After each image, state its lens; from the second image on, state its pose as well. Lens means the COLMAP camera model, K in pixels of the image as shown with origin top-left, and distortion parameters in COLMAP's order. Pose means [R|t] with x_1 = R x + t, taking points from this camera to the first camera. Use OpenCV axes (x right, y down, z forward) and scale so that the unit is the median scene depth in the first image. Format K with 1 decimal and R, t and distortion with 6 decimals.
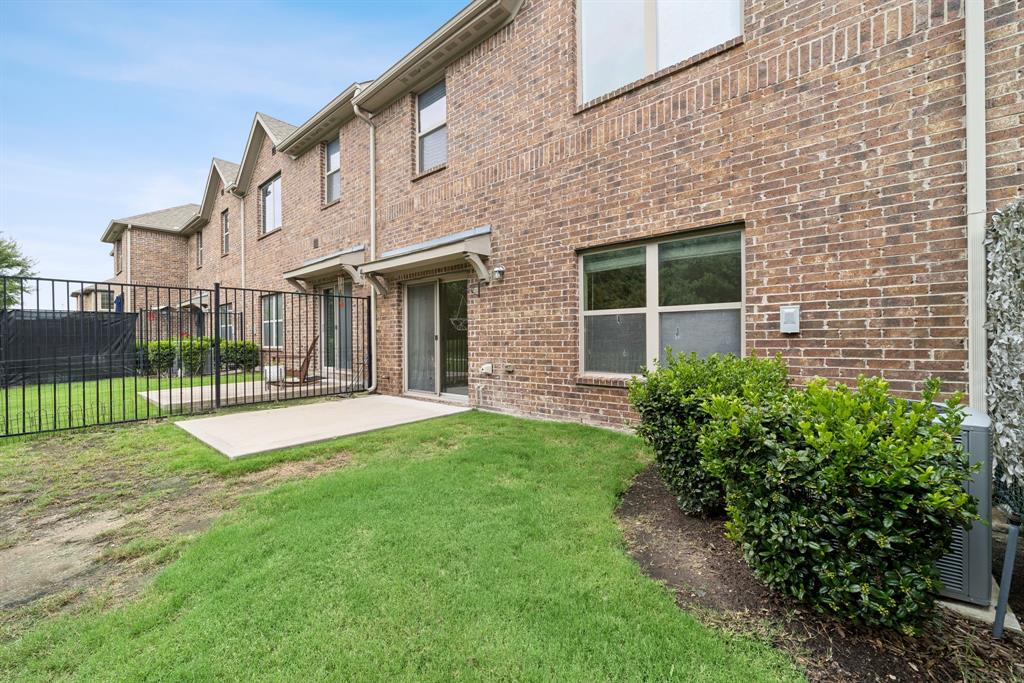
lens RADIAL K [[404.5, 0, 512.4], [0, 404.5, 337.1], [0, 0, 1]] dist [0.000066, 0.000010]
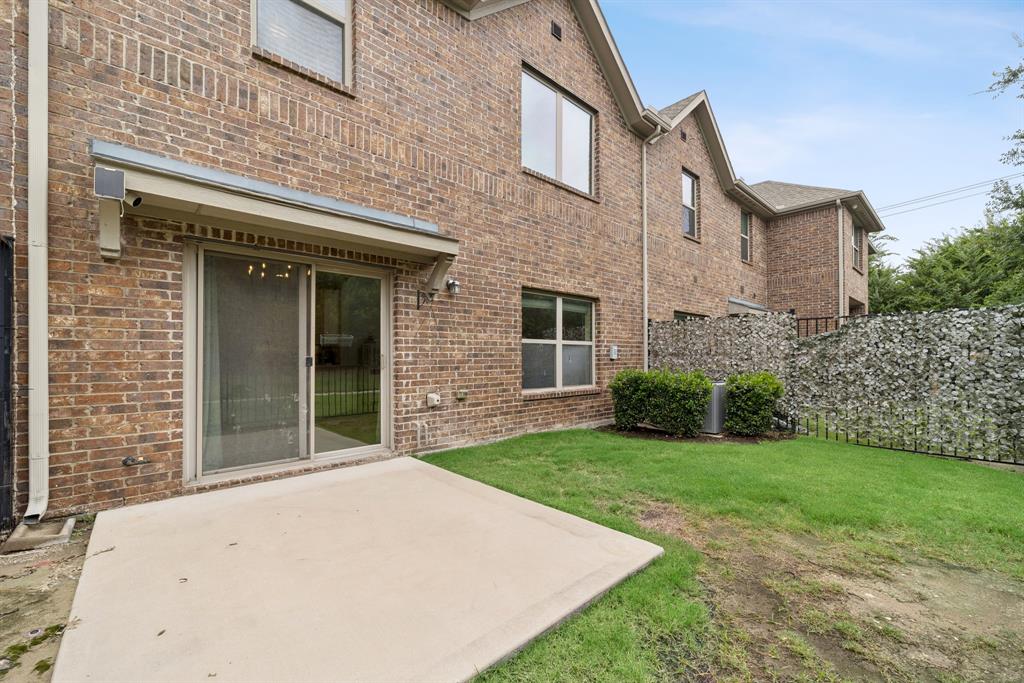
lens RADIAL K [[404.5, 0, 522.8], [0, 404.5, 355.1], [0, 0, 1]] dist [0.000066, 0.000010]
pose [[0.123173, 0.014095, 0.992285, -0.943646], [-0.001159, 0.999900, -0.014059, -0.000120], [-0.992385, 0.000581, 0.123177, 0.804213]]
